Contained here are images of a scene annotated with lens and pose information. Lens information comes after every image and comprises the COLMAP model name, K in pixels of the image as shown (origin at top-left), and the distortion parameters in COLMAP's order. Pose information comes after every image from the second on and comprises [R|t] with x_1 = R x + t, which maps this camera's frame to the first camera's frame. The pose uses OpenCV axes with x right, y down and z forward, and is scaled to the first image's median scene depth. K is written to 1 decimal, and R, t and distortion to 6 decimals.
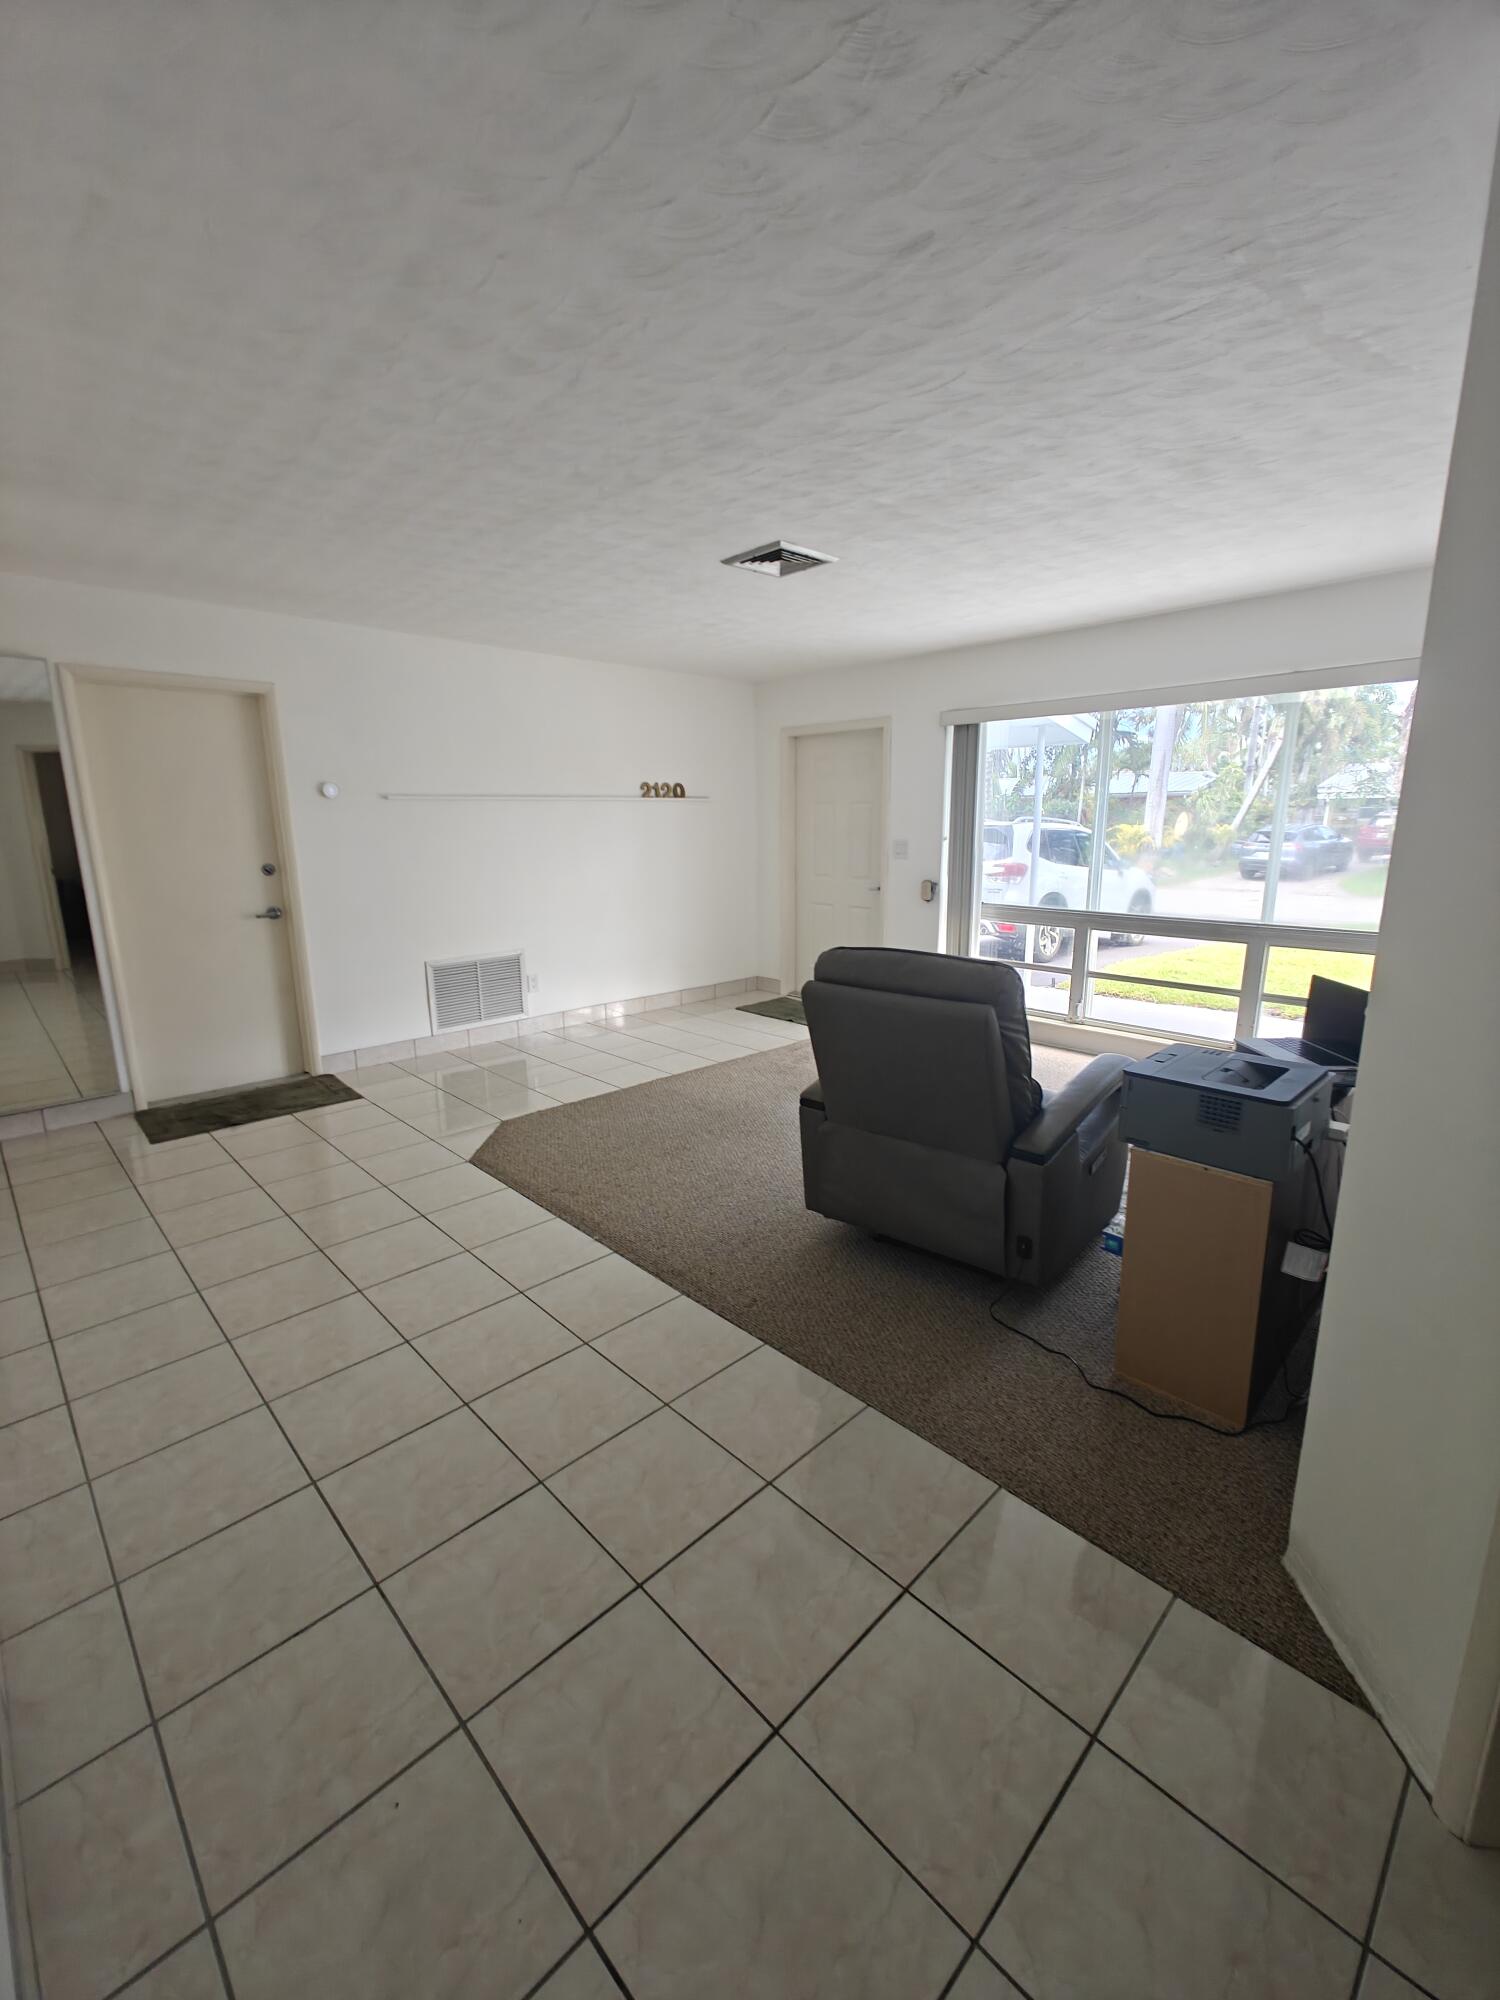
lens RADIAL K [[851.5, 0, 753.0], [0, 851.5, 1012.2], [0, 0, 1]] dist [0.006343, -0.003311]
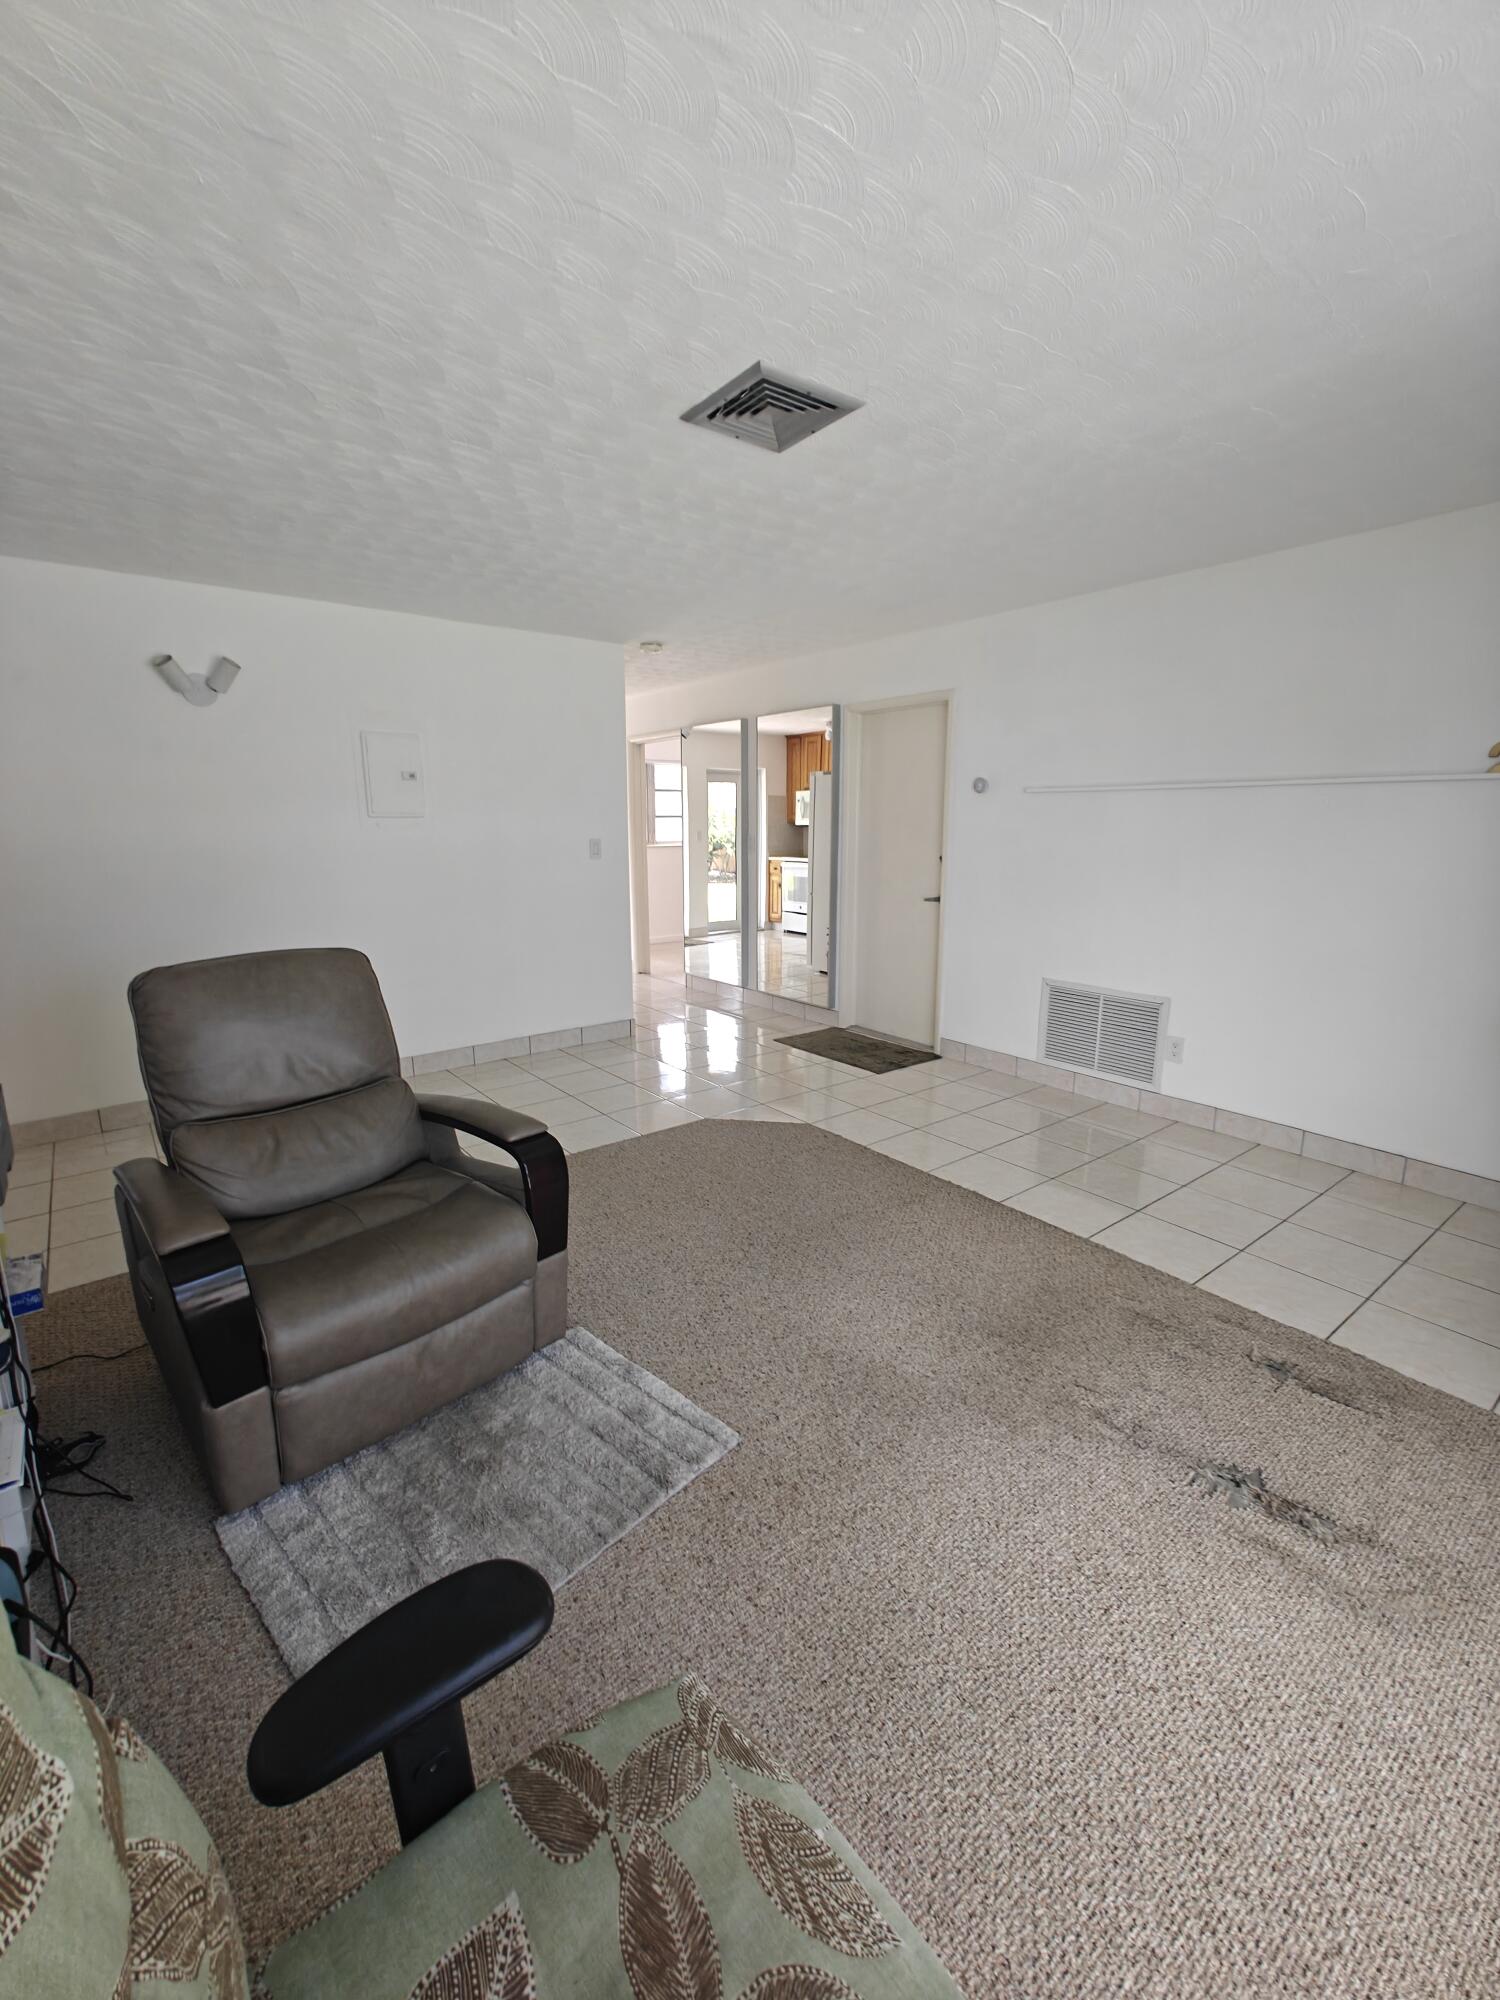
lens RADIAL K [[851.5, 0, 751.0], [0, 851.5, 1005.1], [0, 0, 1]] dist [0.006343, -0.003311]
pose [[-0.115505, 0.217628, -0.969173, 0.523853], [-0.223768, 0.944922, 0.238851, -0.181352], [0.967774, 0.244458, -0.060445, 0.795041]]
